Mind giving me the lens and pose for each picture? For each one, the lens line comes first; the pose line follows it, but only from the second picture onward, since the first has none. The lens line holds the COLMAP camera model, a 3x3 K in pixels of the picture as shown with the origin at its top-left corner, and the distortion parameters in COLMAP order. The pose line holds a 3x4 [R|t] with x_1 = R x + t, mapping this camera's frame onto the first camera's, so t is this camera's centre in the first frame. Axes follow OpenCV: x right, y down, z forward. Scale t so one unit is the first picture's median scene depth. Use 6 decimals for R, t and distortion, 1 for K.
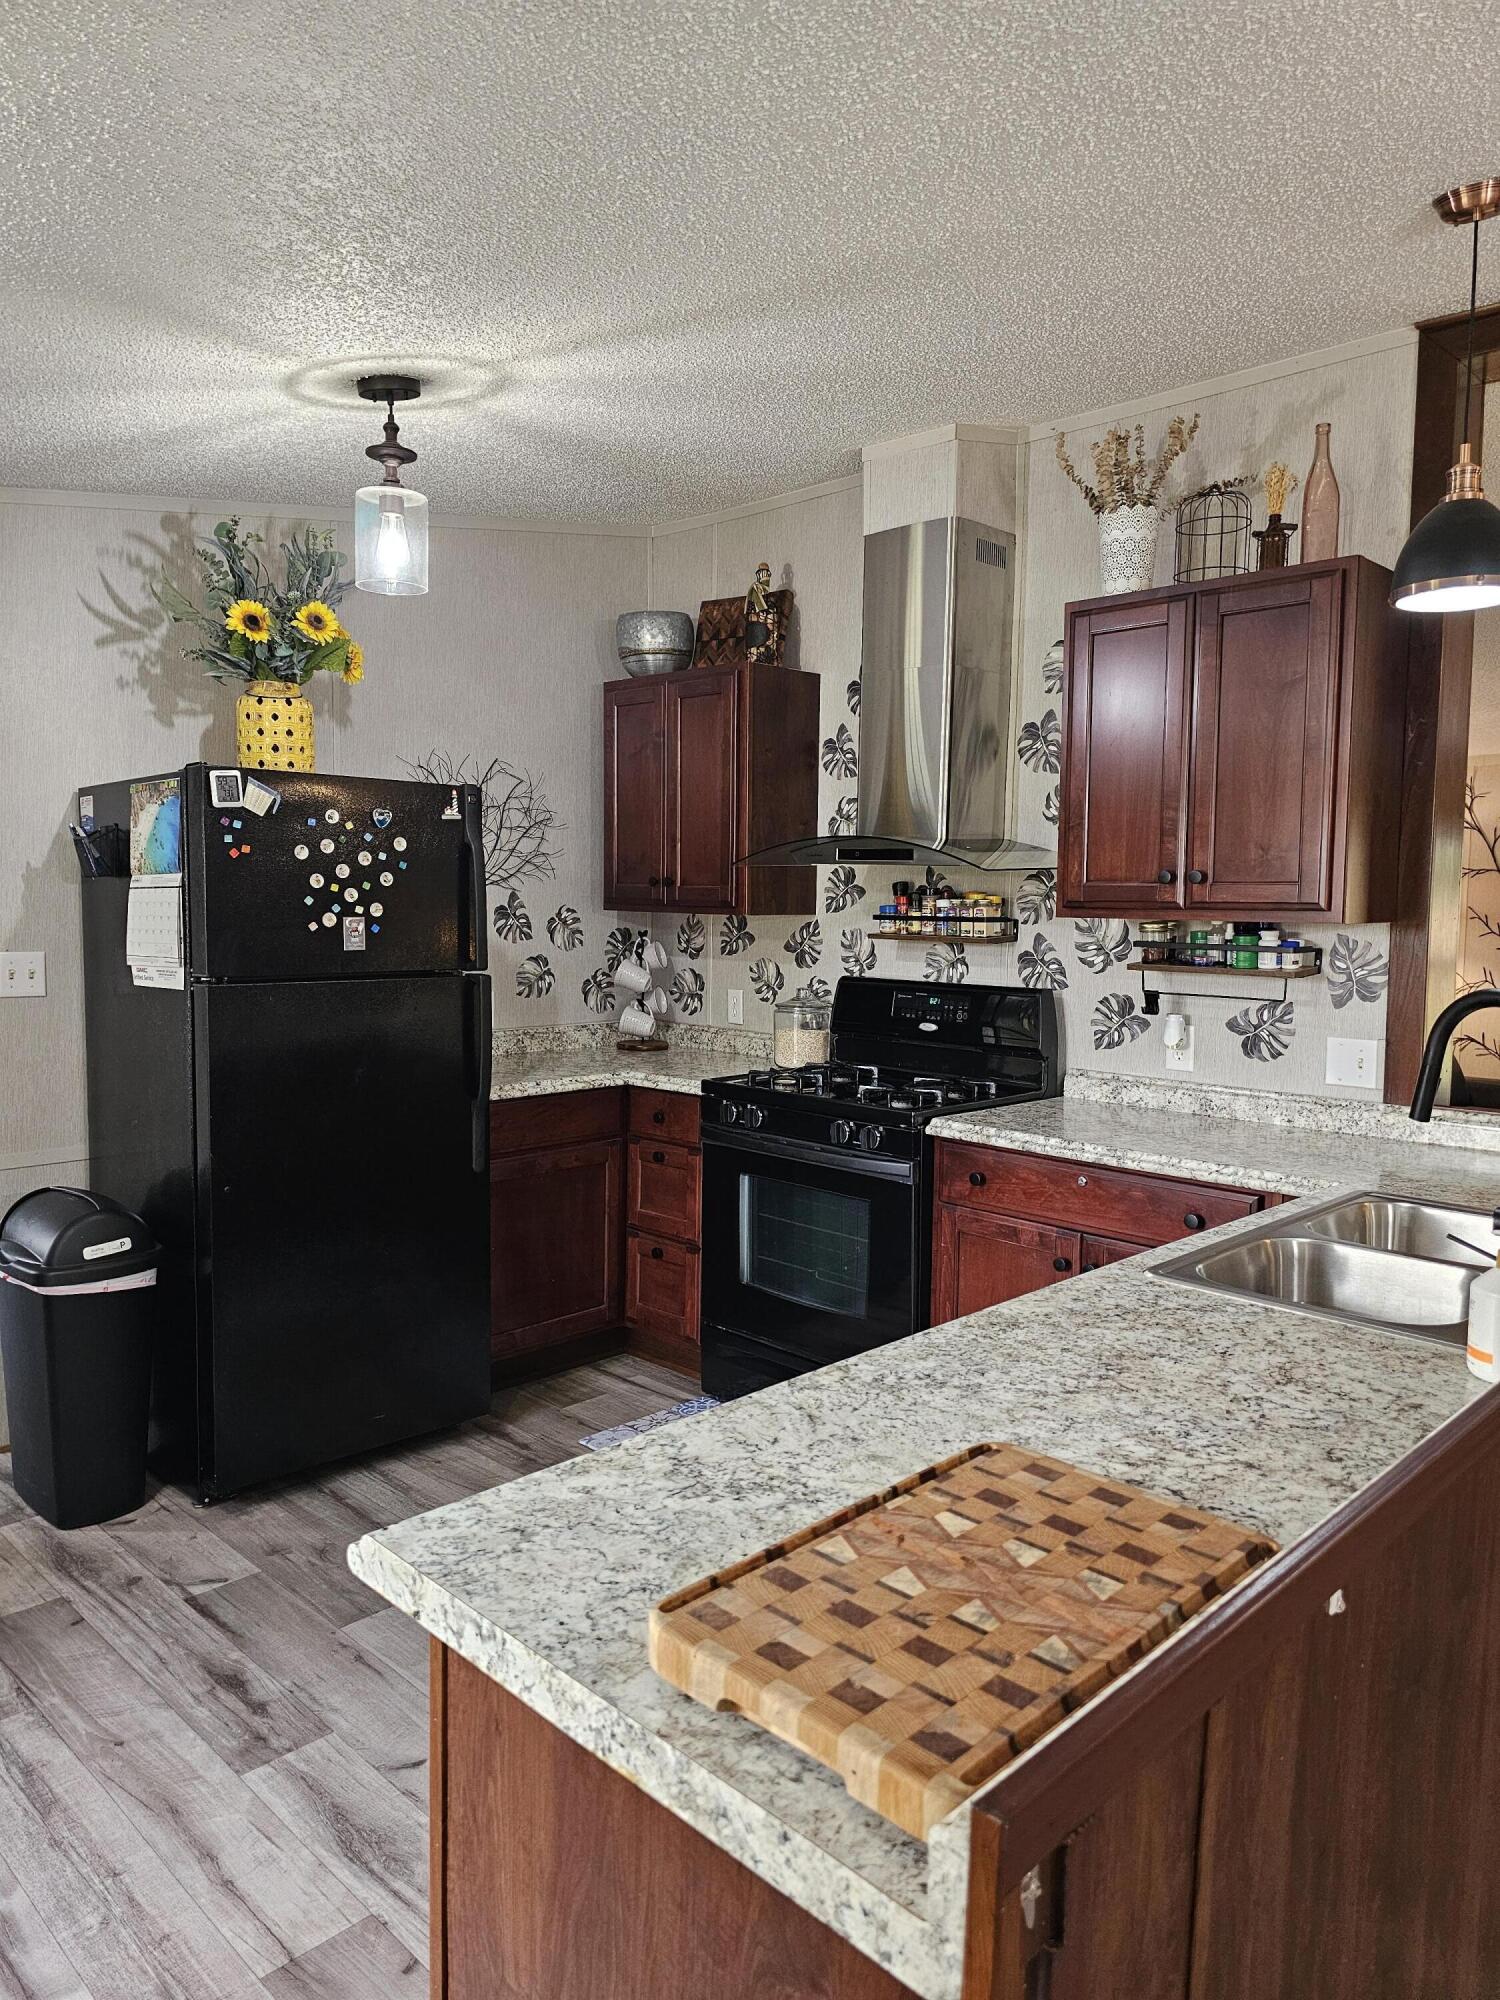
lens RADIAL K [[1341.3, 0, 758.9], [0, 1341.3, 984.6], [0, 0, 1]] dist [0.068288, -0.077730]
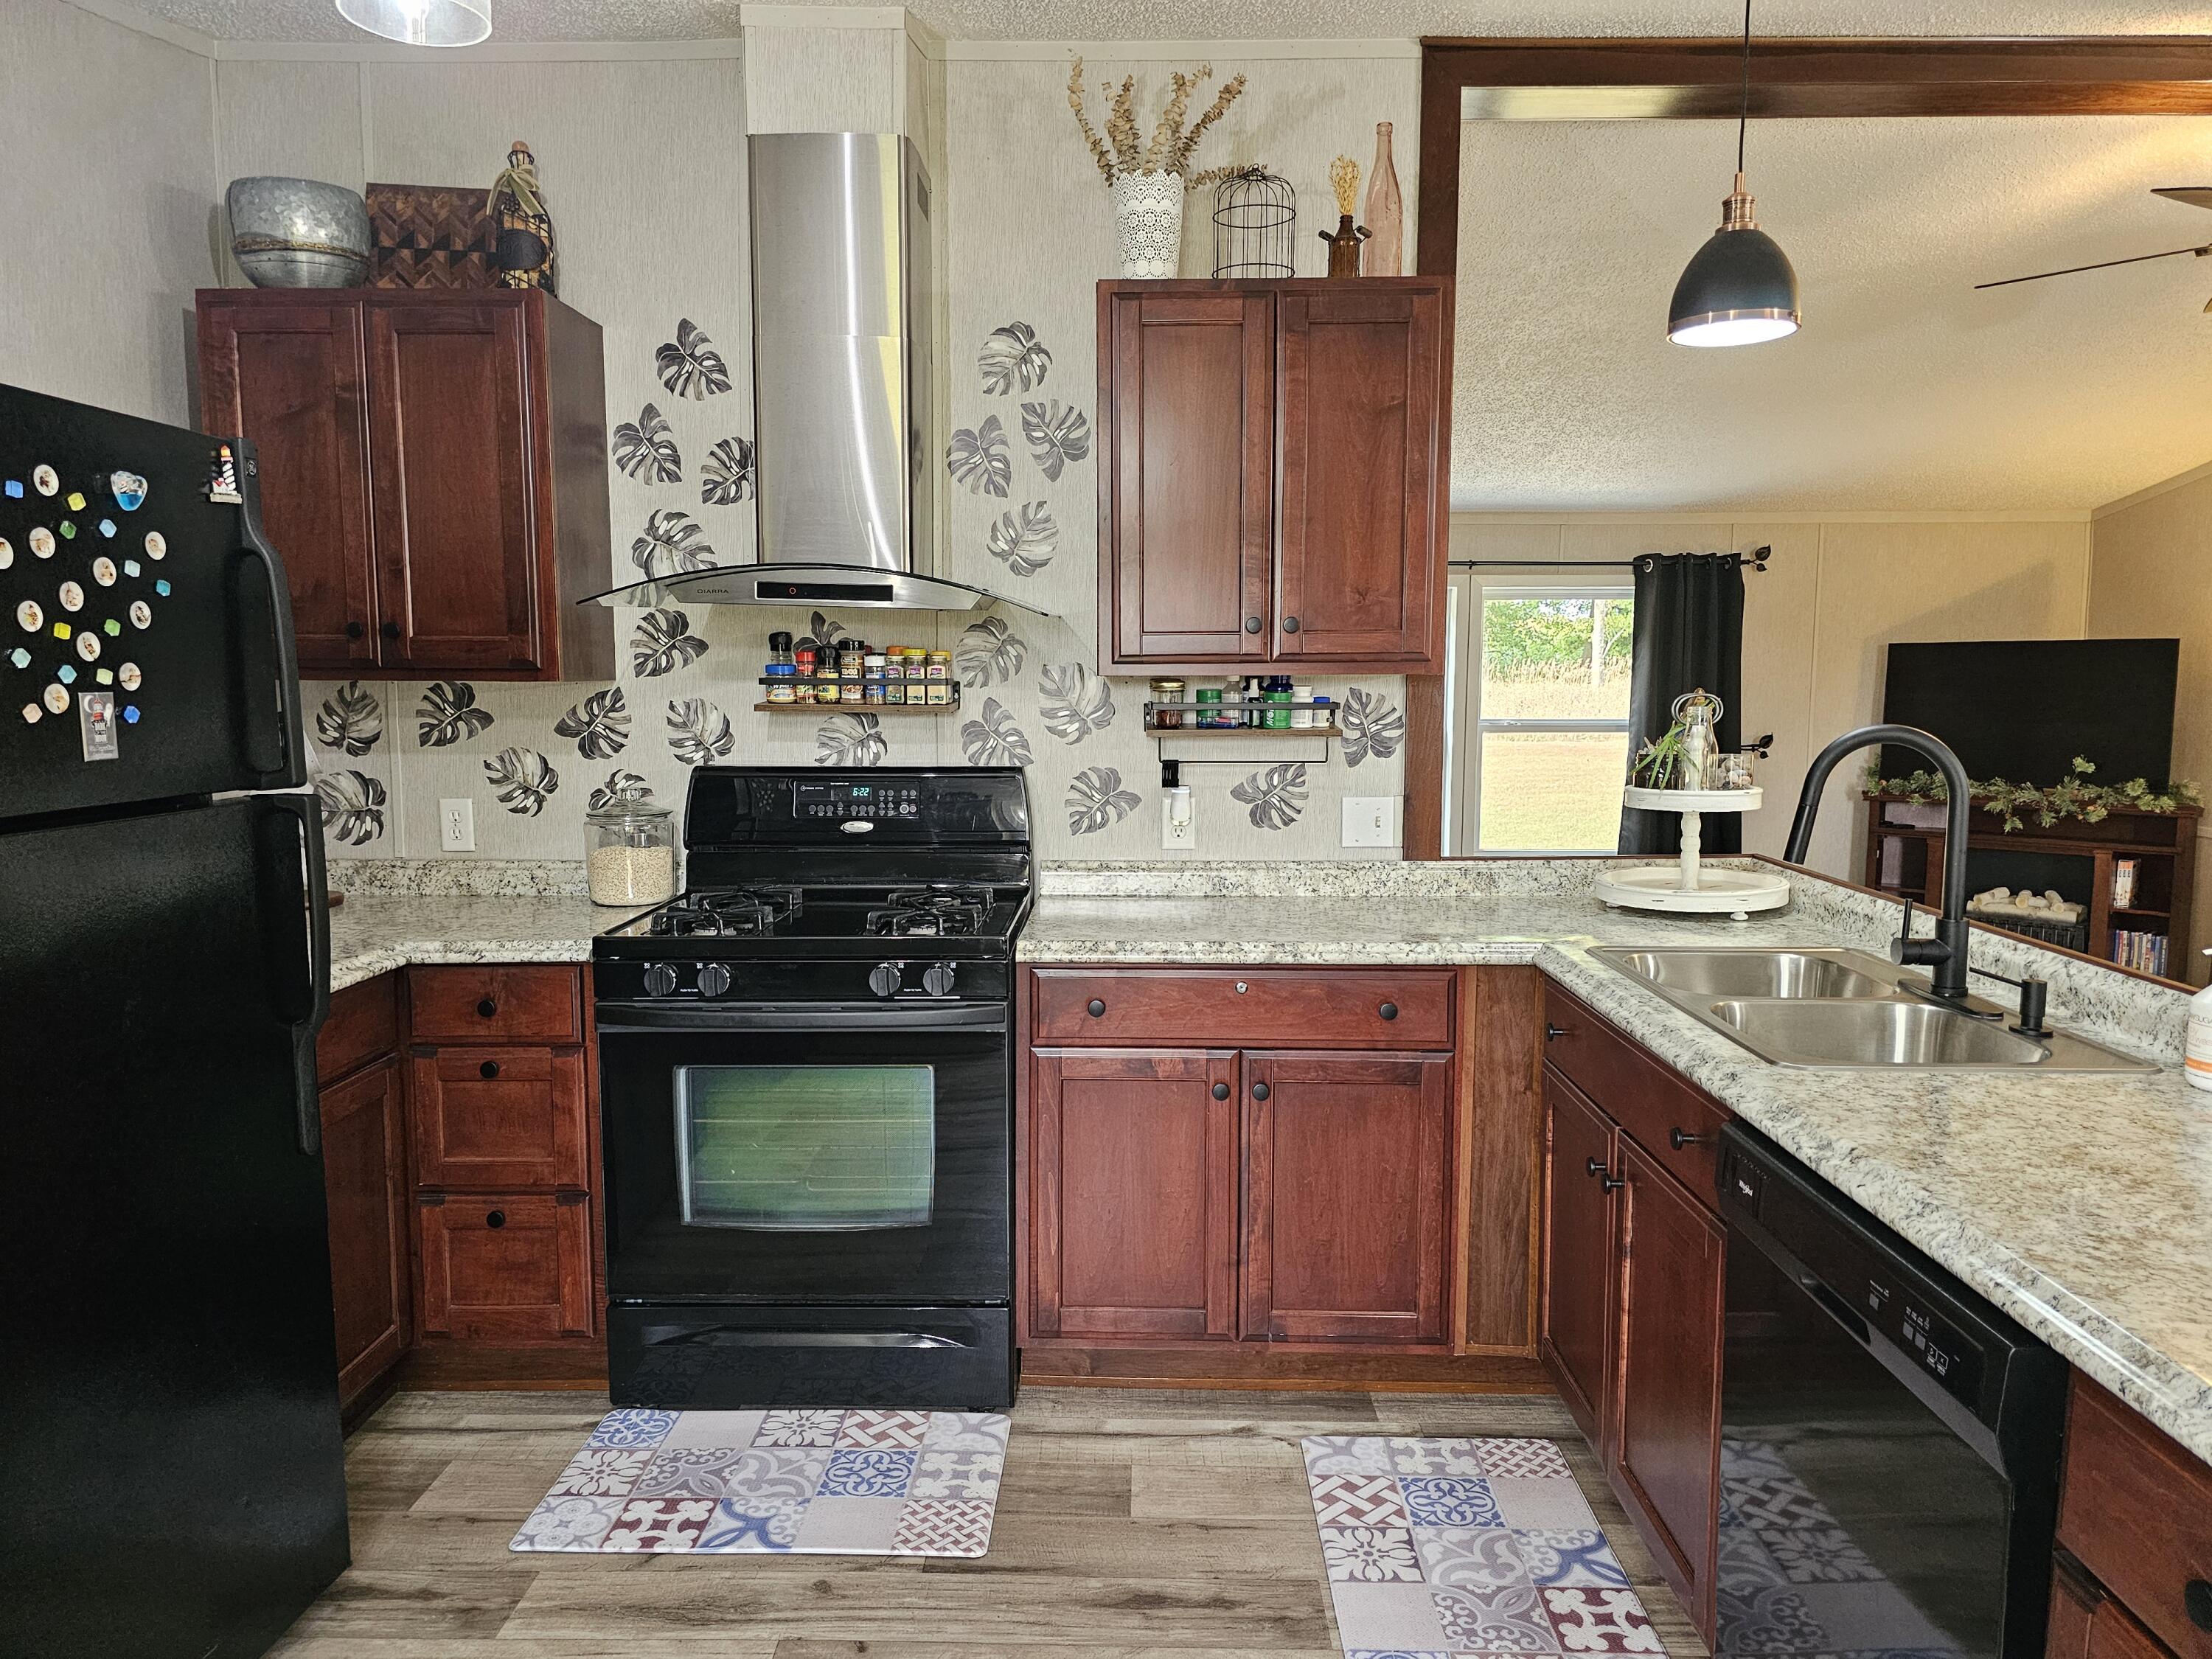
lens RADIAL K [[1483.5, 0, 1105.5], [0, 1483.5, 827.3], [0, 0, 1]] dist [0.068288, -0.077730]
pose [[0.730500, -0.084363, 0.677681, -0.377450], [0.056288, 0.996402, 0.063365, -0.014448], [-0.680588, -0.008143, 0.732621, 0.329915]]
